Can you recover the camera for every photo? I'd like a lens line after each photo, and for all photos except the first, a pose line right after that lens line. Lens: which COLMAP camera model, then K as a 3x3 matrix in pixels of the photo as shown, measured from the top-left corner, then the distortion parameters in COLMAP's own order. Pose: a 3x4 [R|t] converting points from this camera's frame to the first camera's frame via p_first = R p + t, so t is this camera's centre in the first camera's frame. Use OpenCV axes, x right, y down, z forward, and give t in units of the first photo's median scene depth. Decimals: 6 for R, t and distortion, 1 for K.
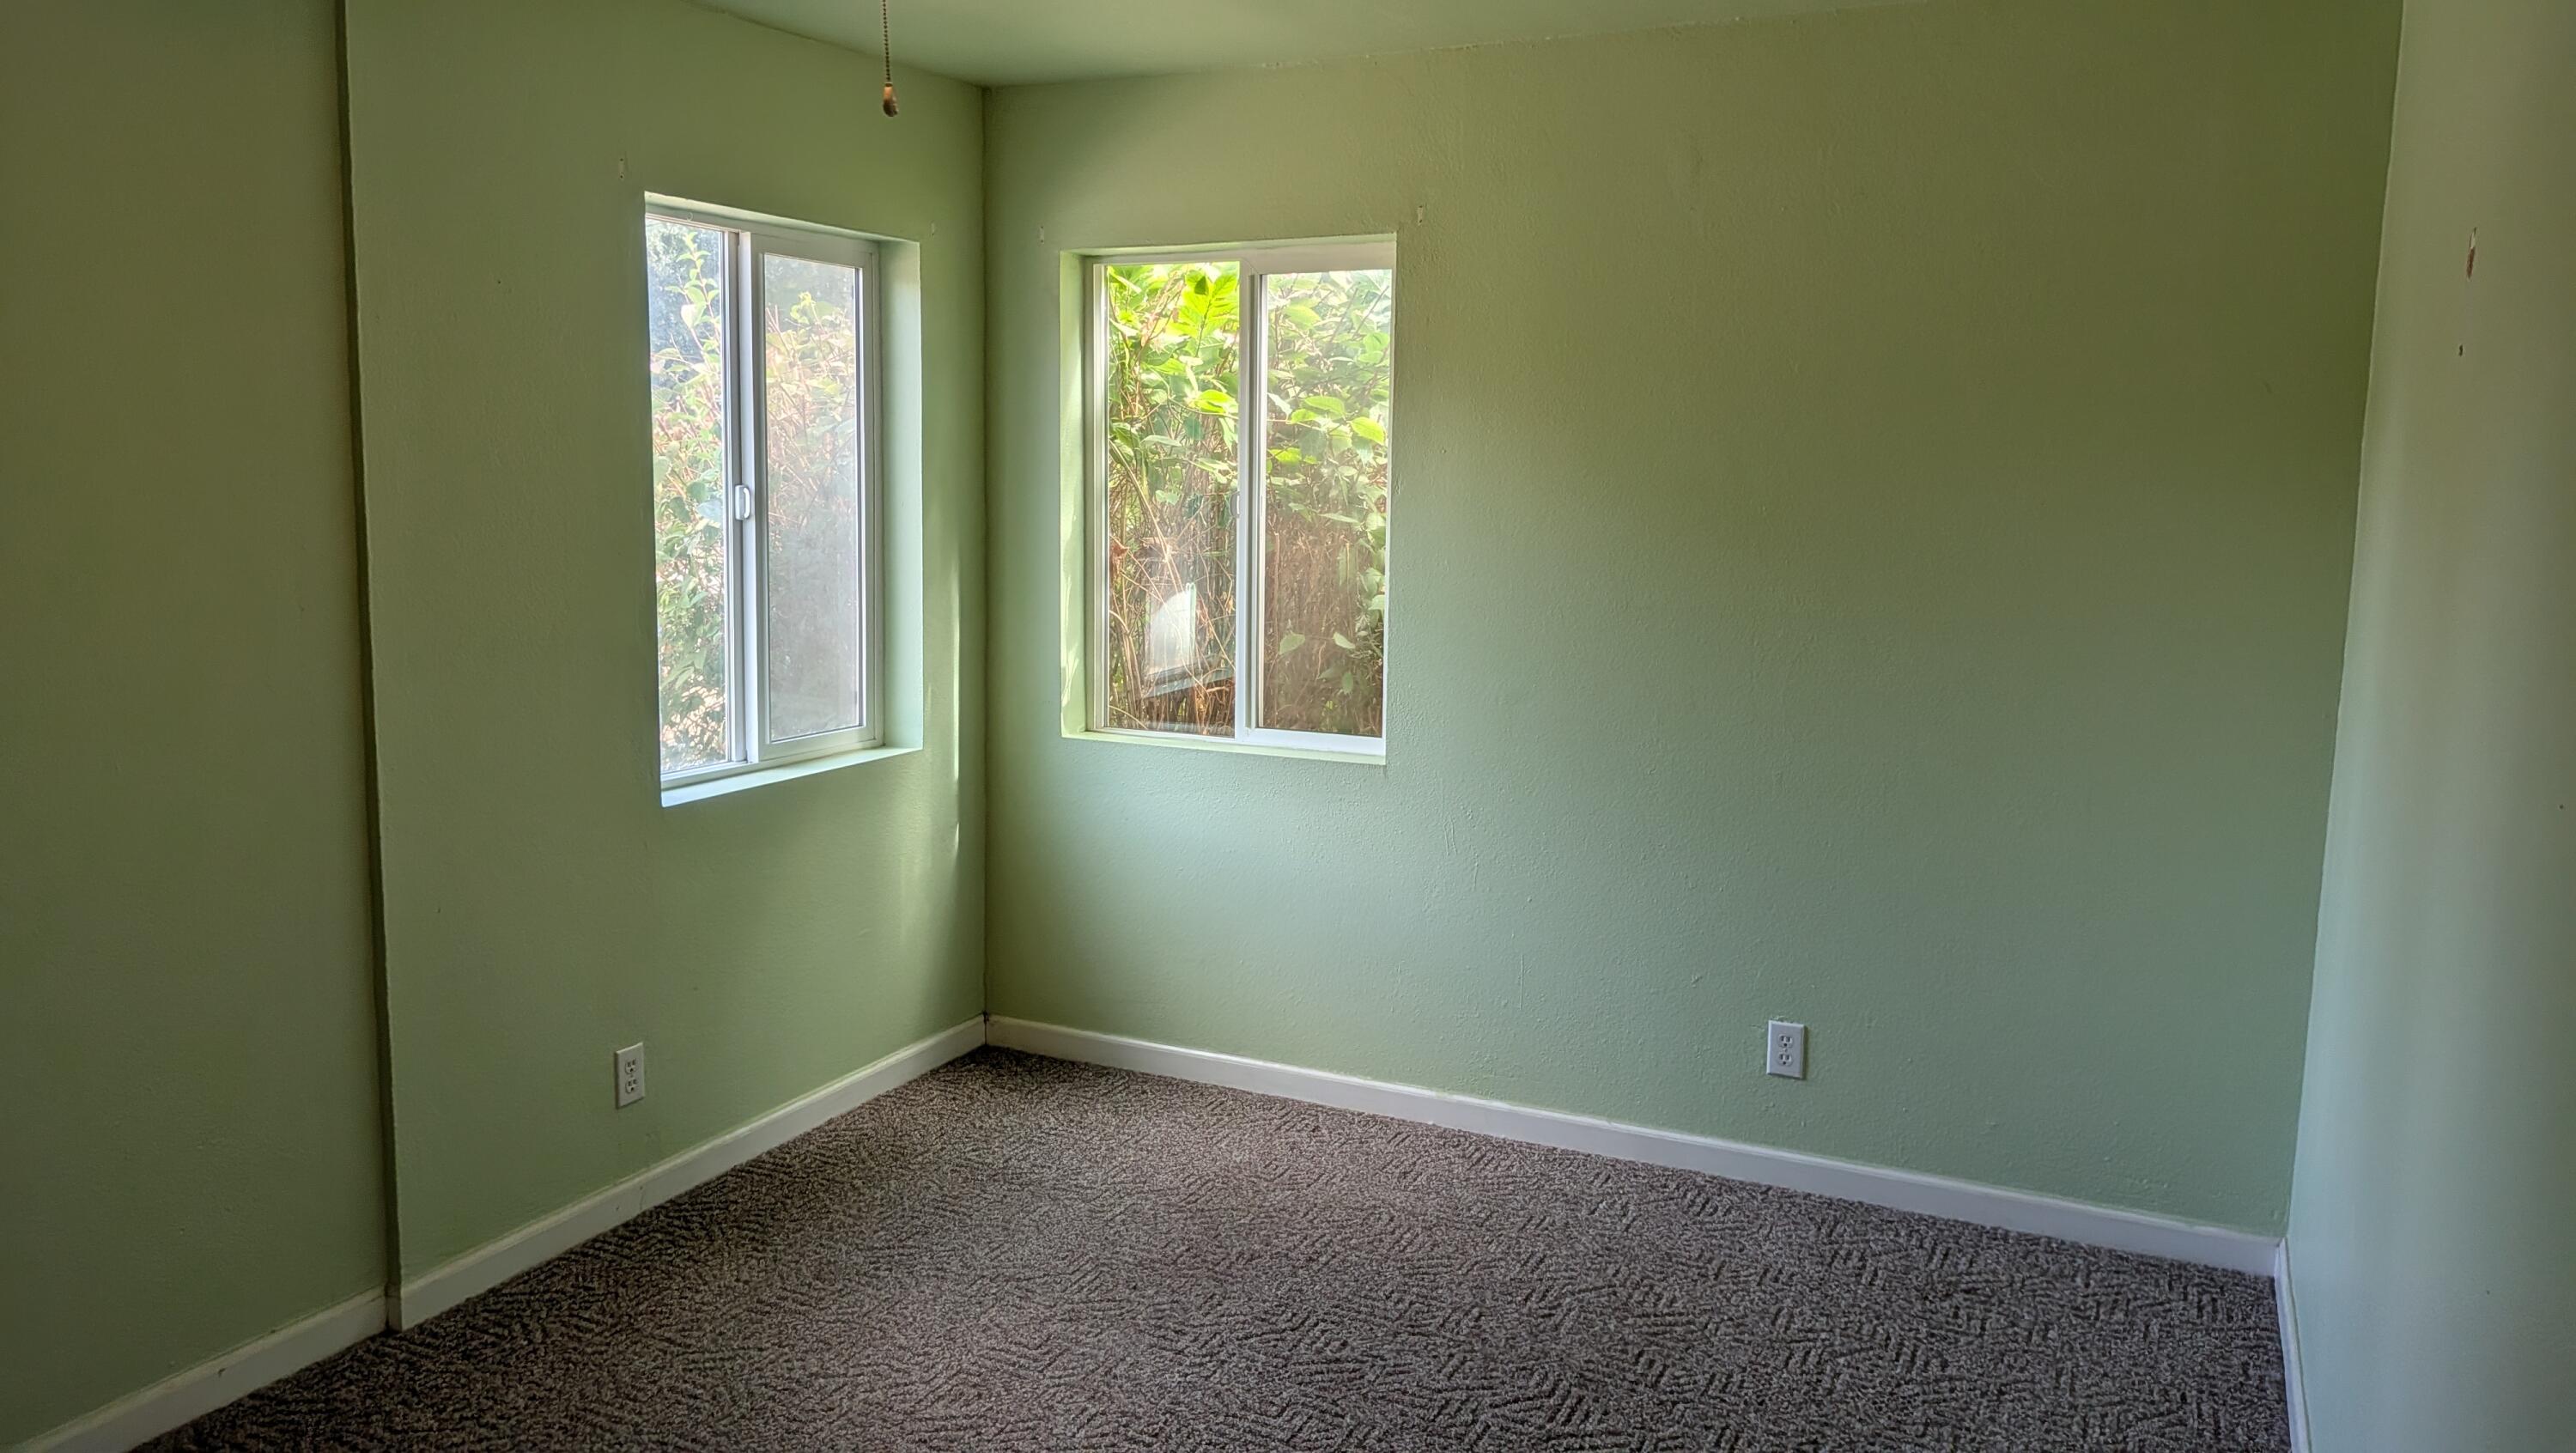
lens RADIAL K [[1893.4, 0, 1230.1], [0, 1893.4, 720.1], [0, 0, 1]] dist [0.052042, -0.100146]
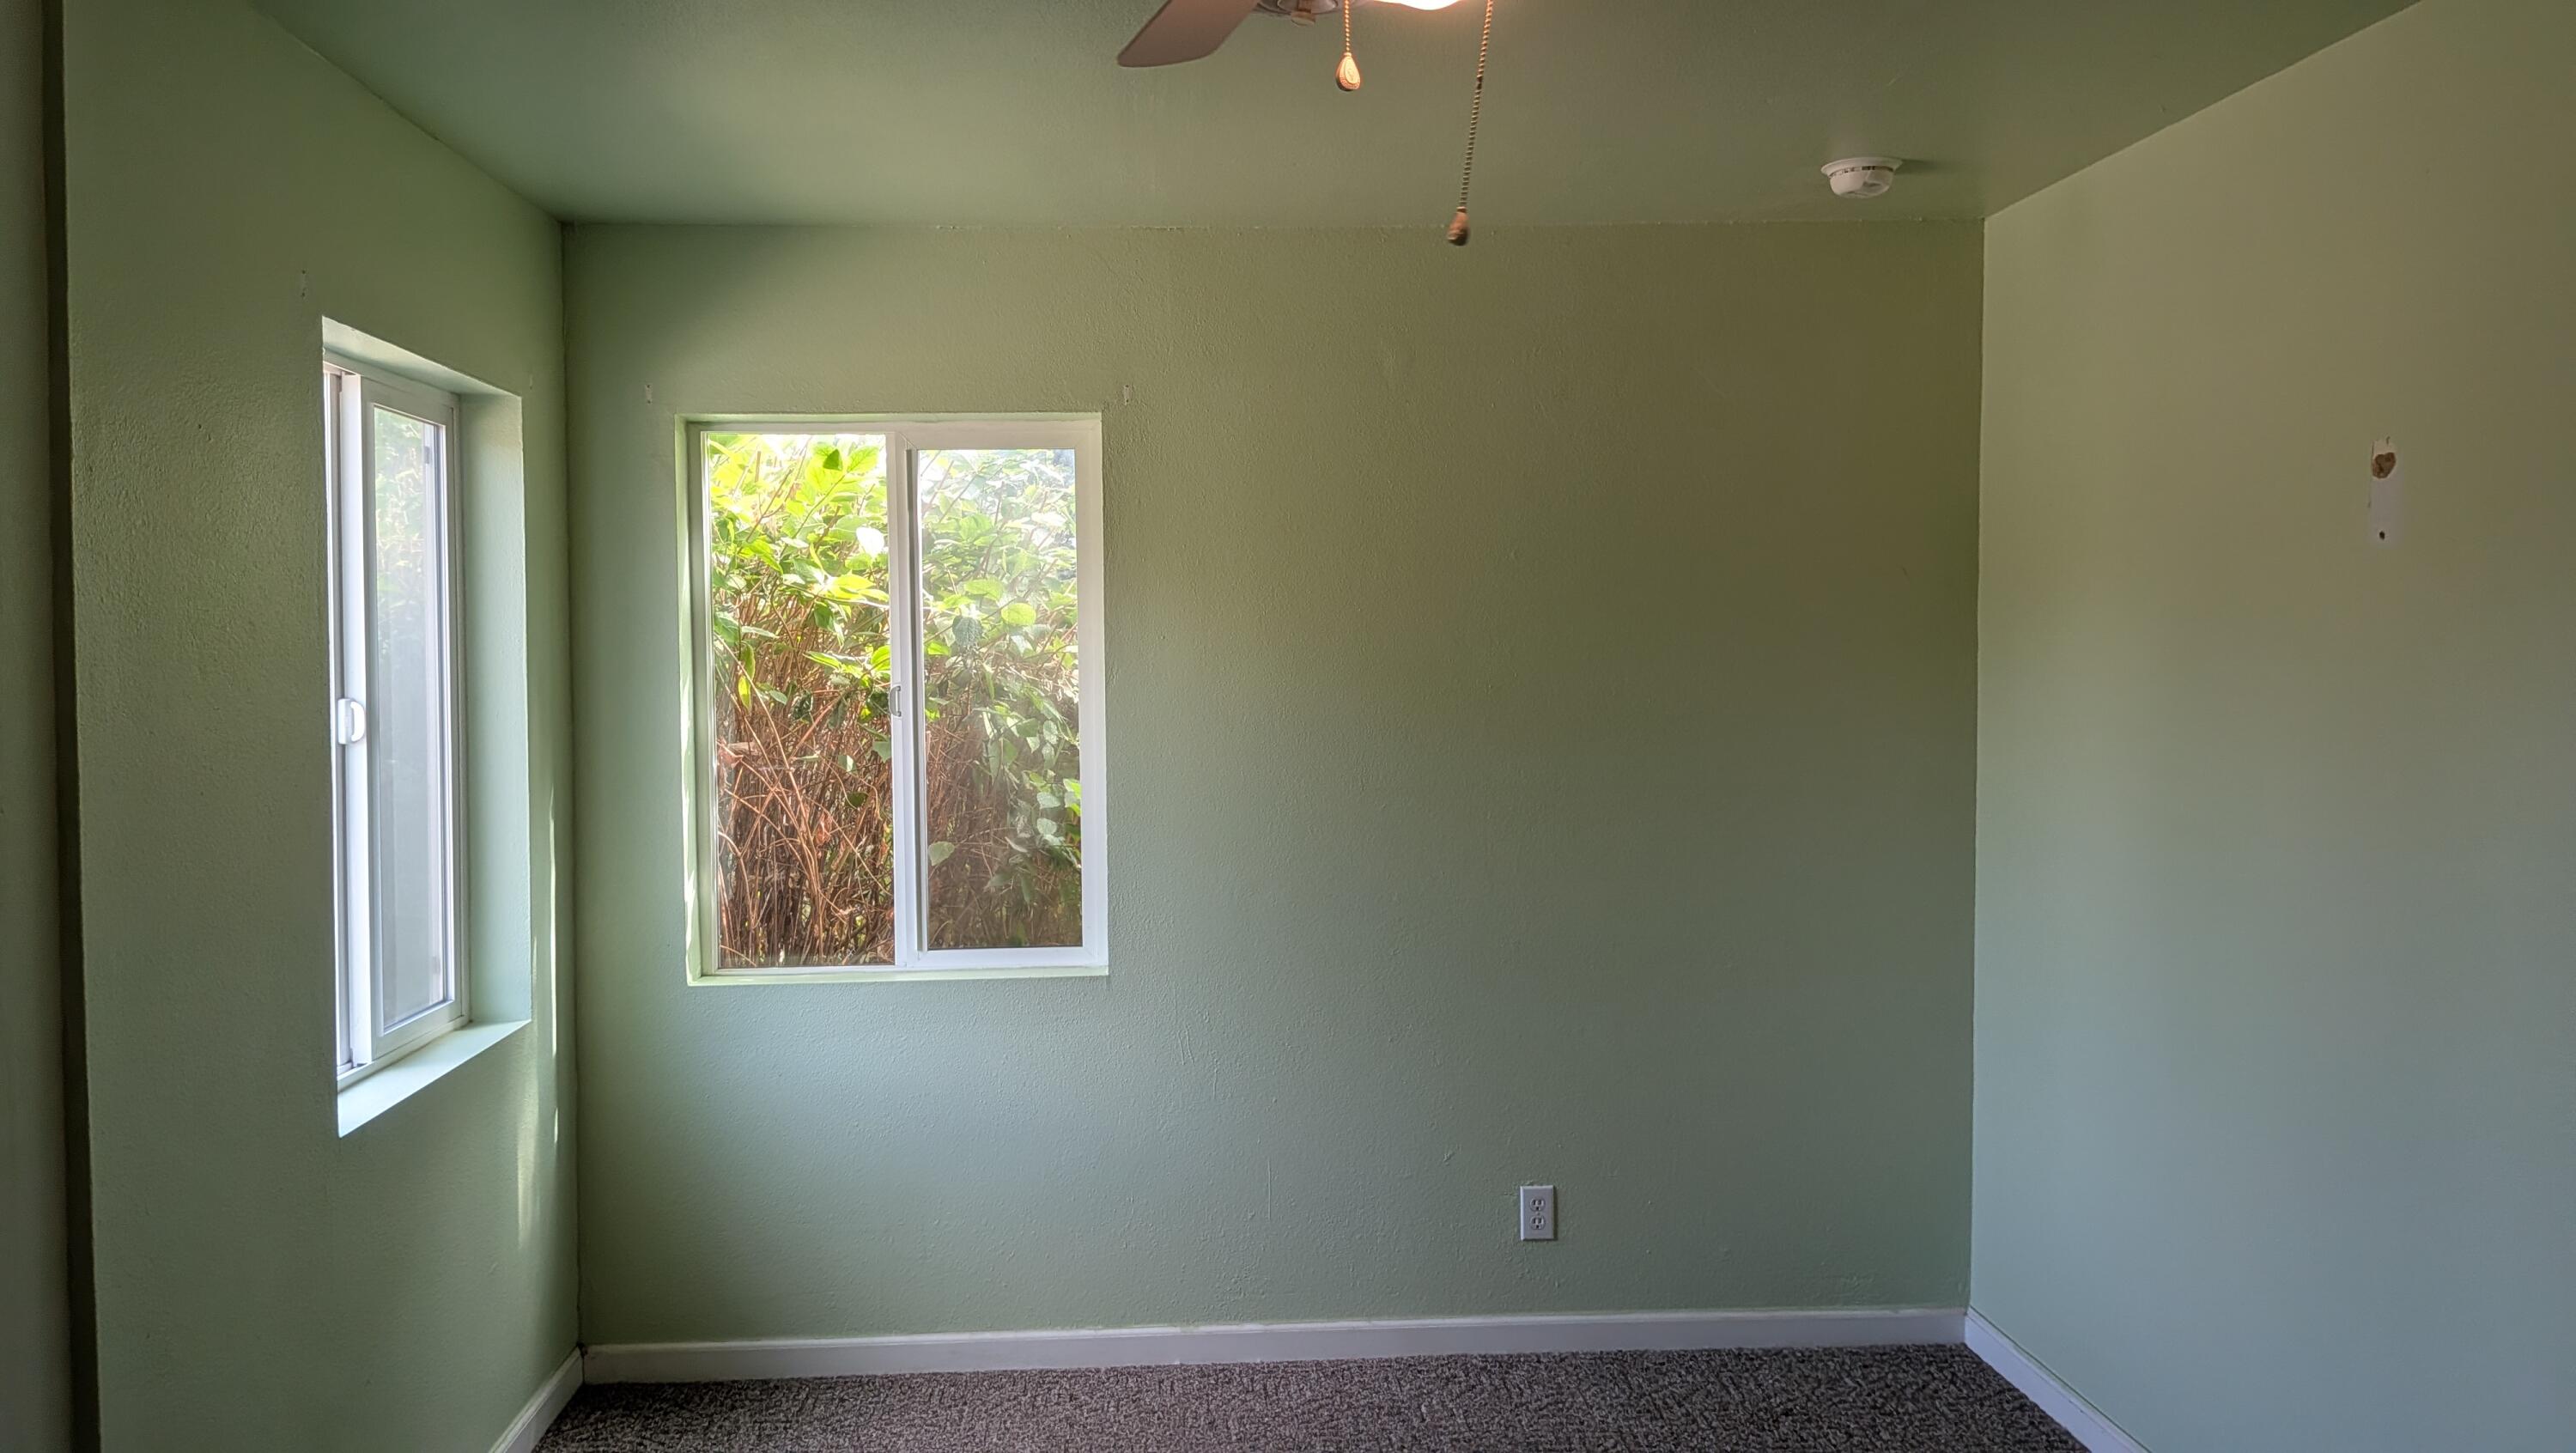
lens RADIAL K [[1893.4, 0, 1244.2], [0, 1893.4, 705.1], [0, 0, 1]] dist [0.052042, -0.100146]
pose [[0.863847, -0.036149, 0.502455, -0.311149], [0.088665, 0.992761, -0.081014, -0.025590], [-0.495889, 0.114534, 0.860800, 0.153663]]
